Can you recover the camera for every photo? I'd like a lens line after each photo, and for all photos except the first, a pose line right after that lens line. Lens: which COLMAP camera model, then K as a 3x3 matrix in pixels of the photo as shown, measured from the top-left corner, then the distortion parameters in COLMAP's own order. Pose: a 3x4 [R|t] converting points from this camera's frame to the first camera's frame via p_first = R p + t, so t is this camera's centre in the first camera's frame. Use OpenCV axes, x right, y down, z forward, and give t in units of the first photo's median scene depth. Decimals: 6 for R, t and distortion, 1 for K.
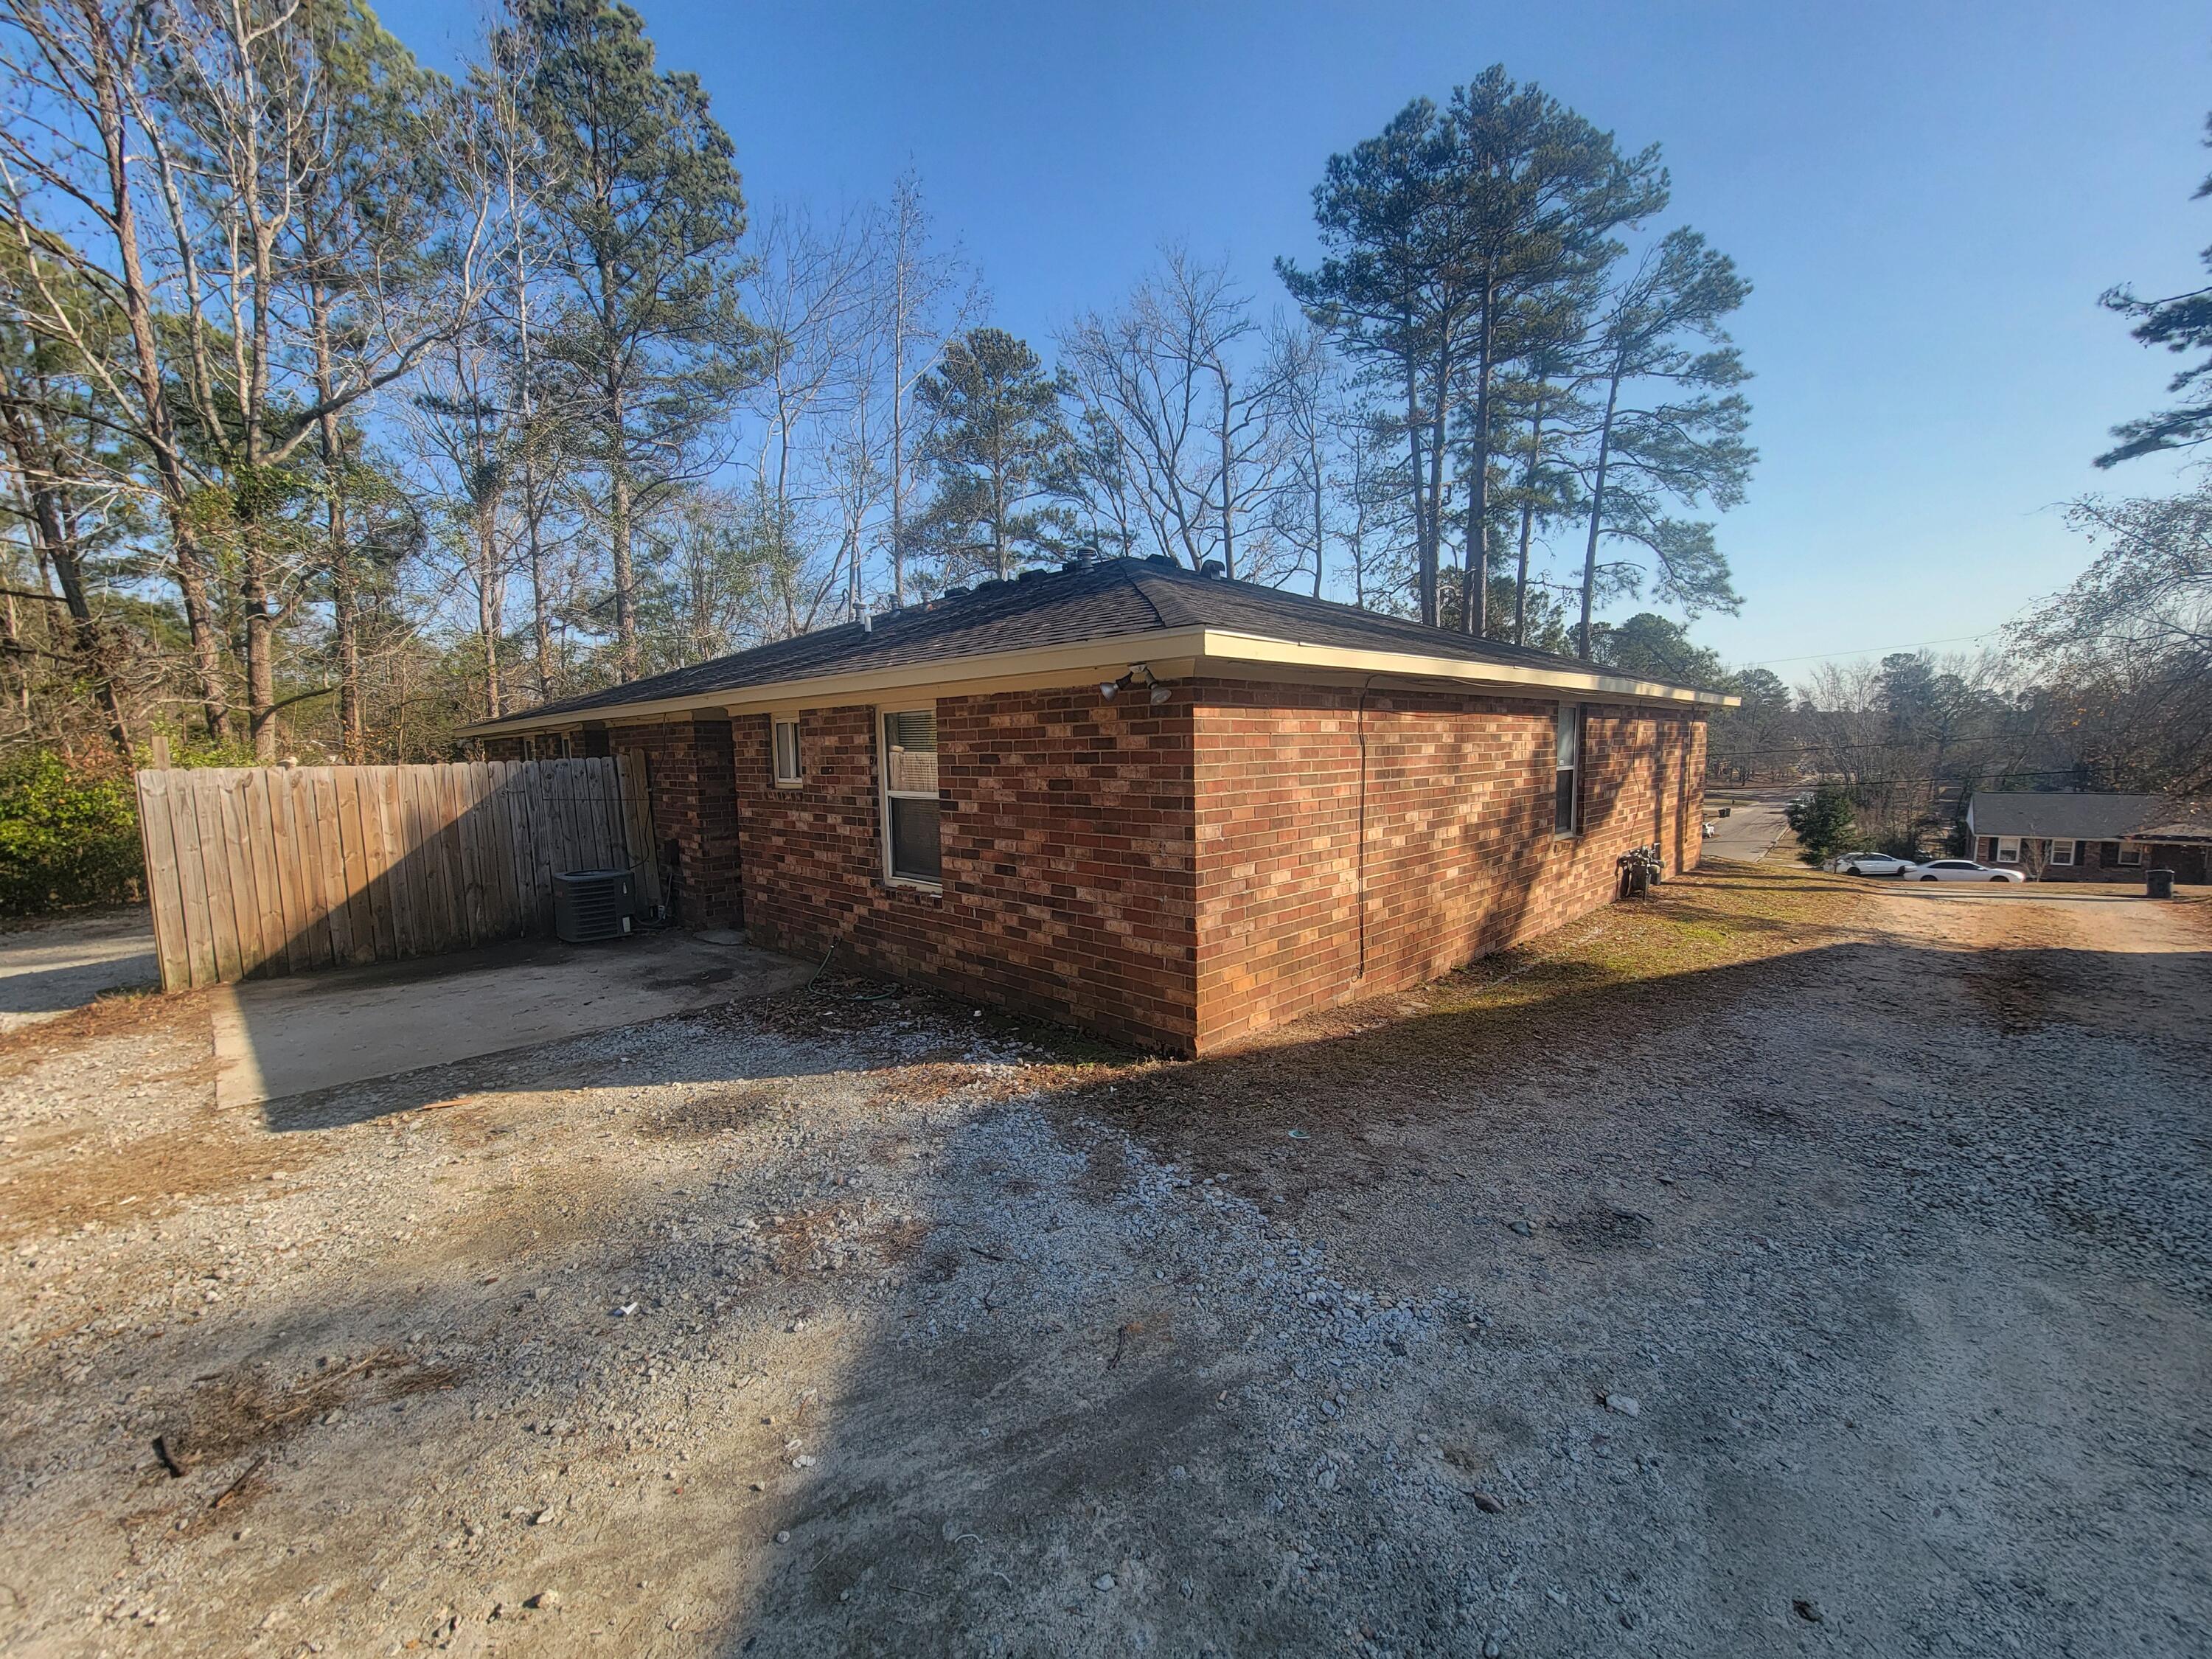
lens RADIAL K [[898.8, 0, 1104.9], [0, 898.8, 841.0], [0, 0, 1]] dist [-0.001866, 0.000402]
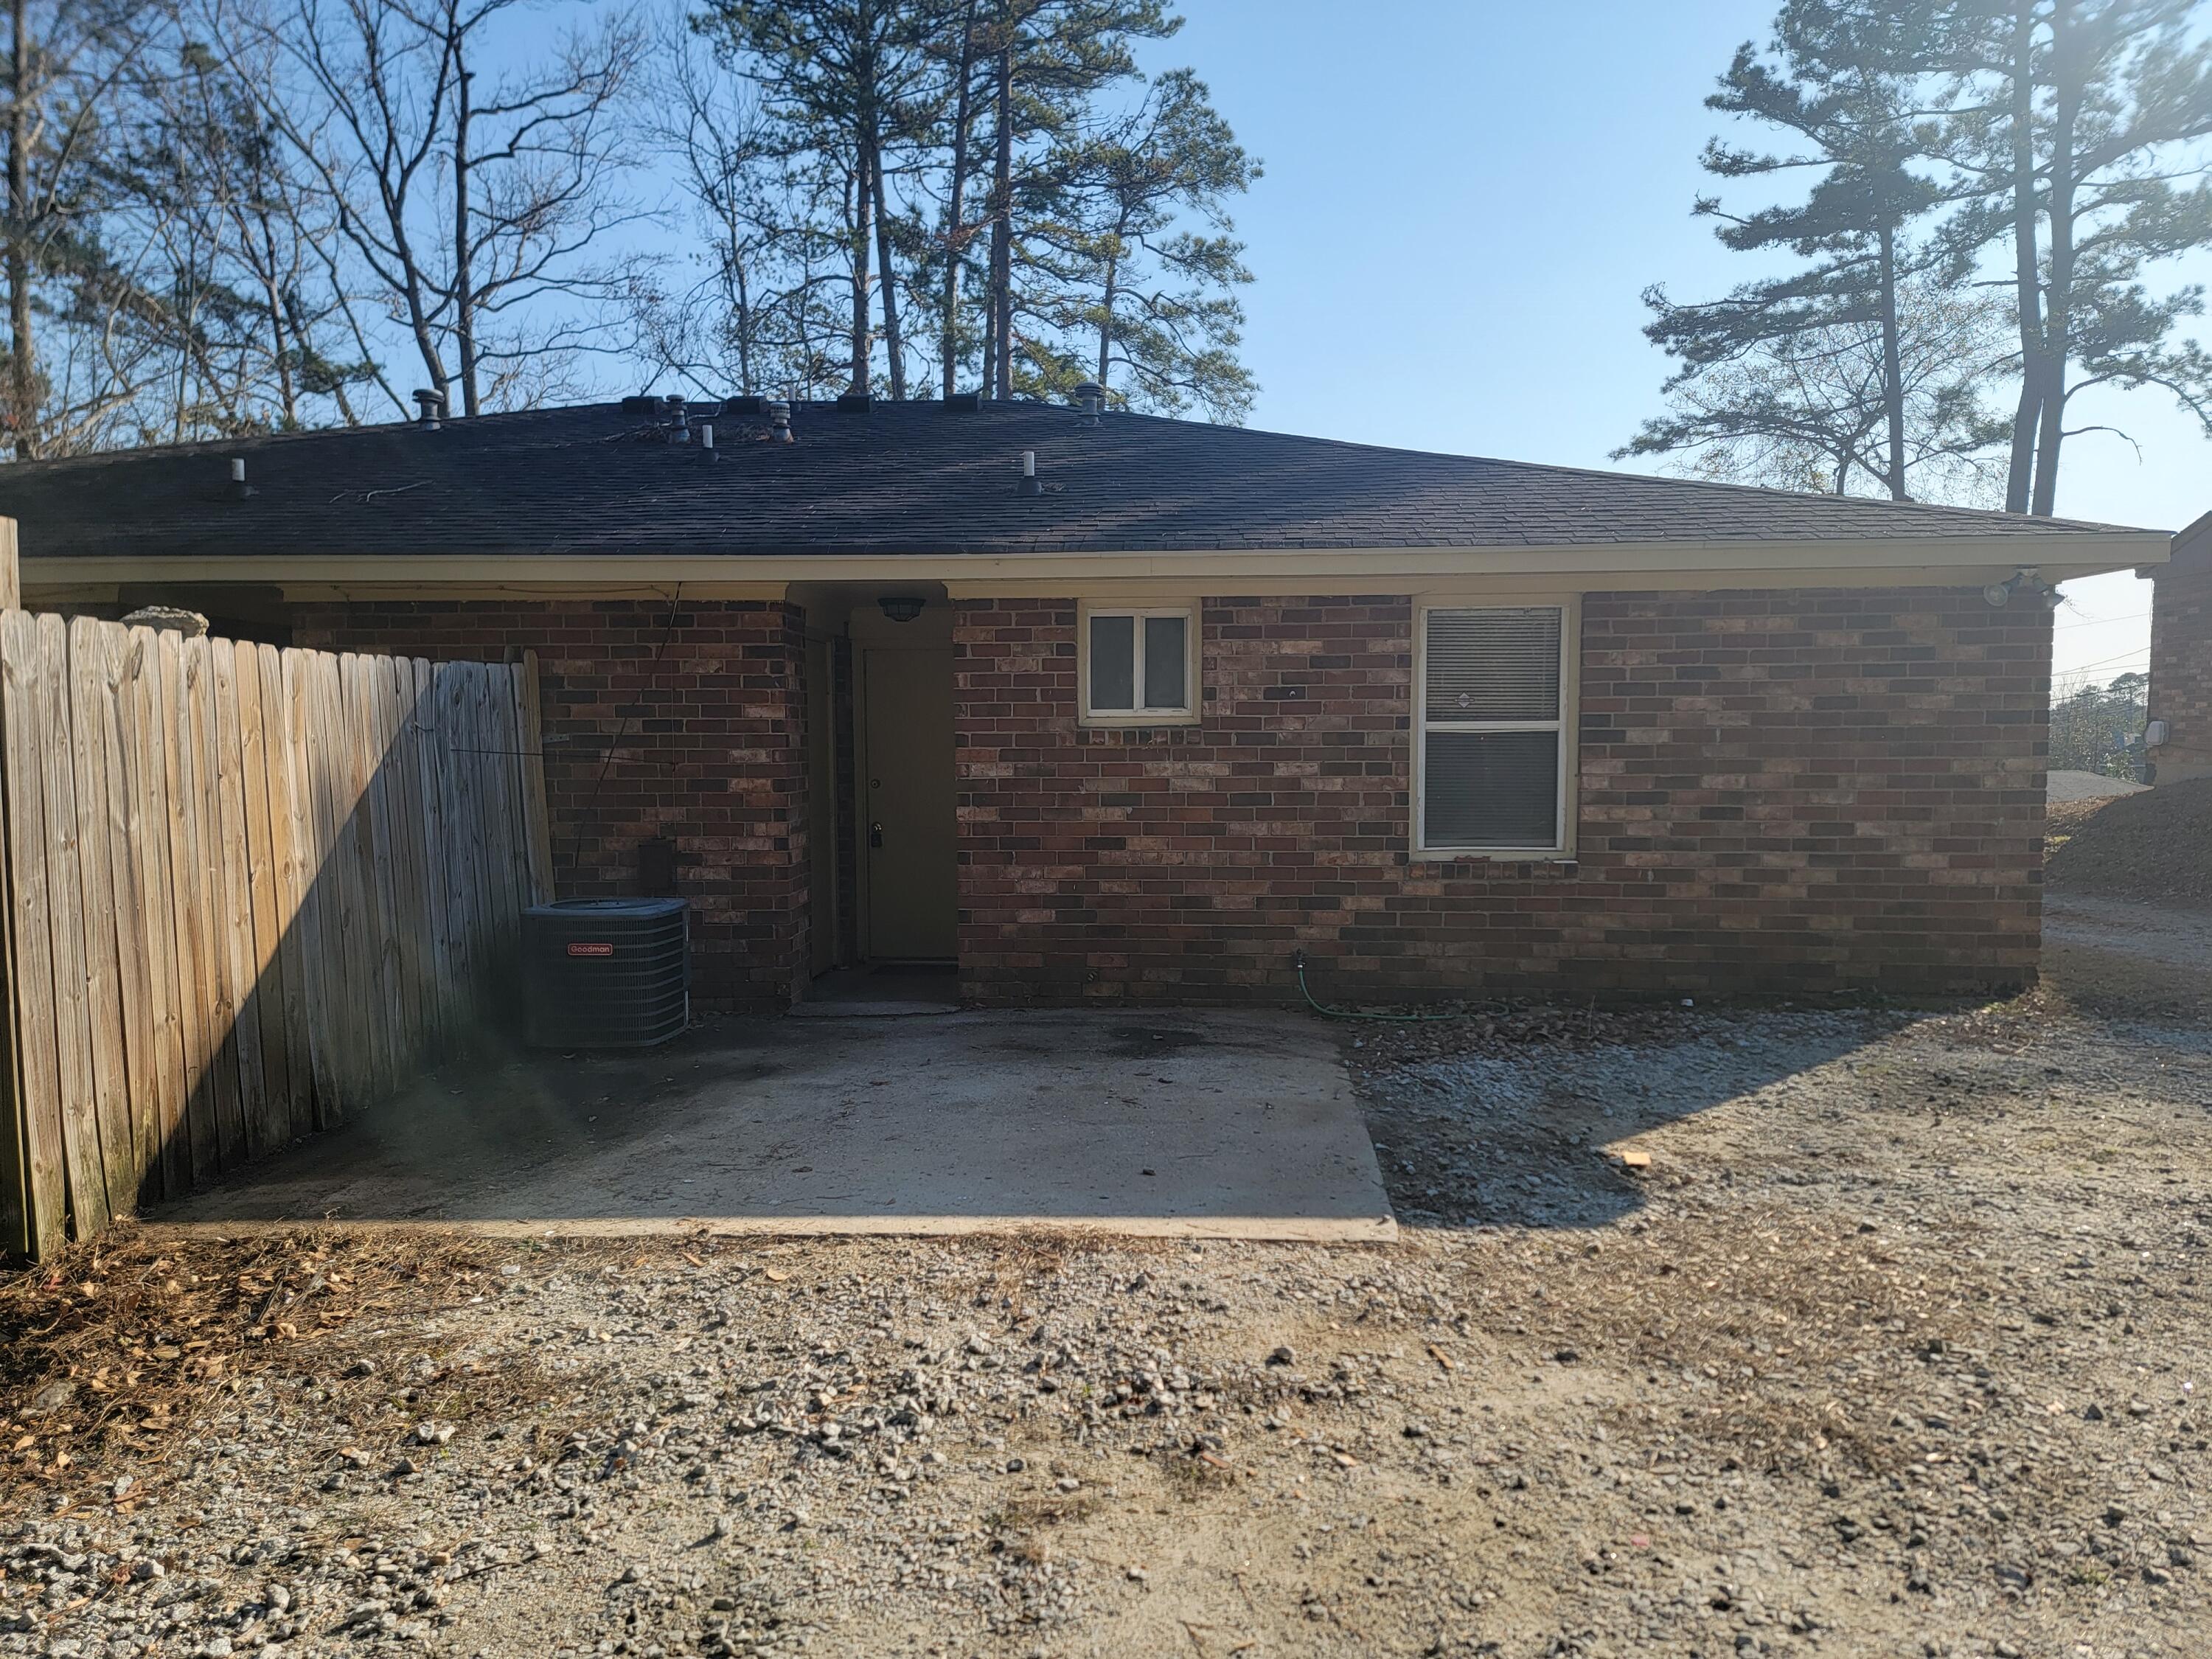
lens RADIAL K [[1529.9, 0, 1106.7], [0, 1529.9, 845.9], [0, 0, 1]] dist [0.069917, -0.000704]
pose [[0.746238, -0.029263, 0.665036, -1.354619], [0.058629, 0.998040, -0.021873, 0.056470], [-0.663092, 0.055313, 0.746491, 0.325342]]
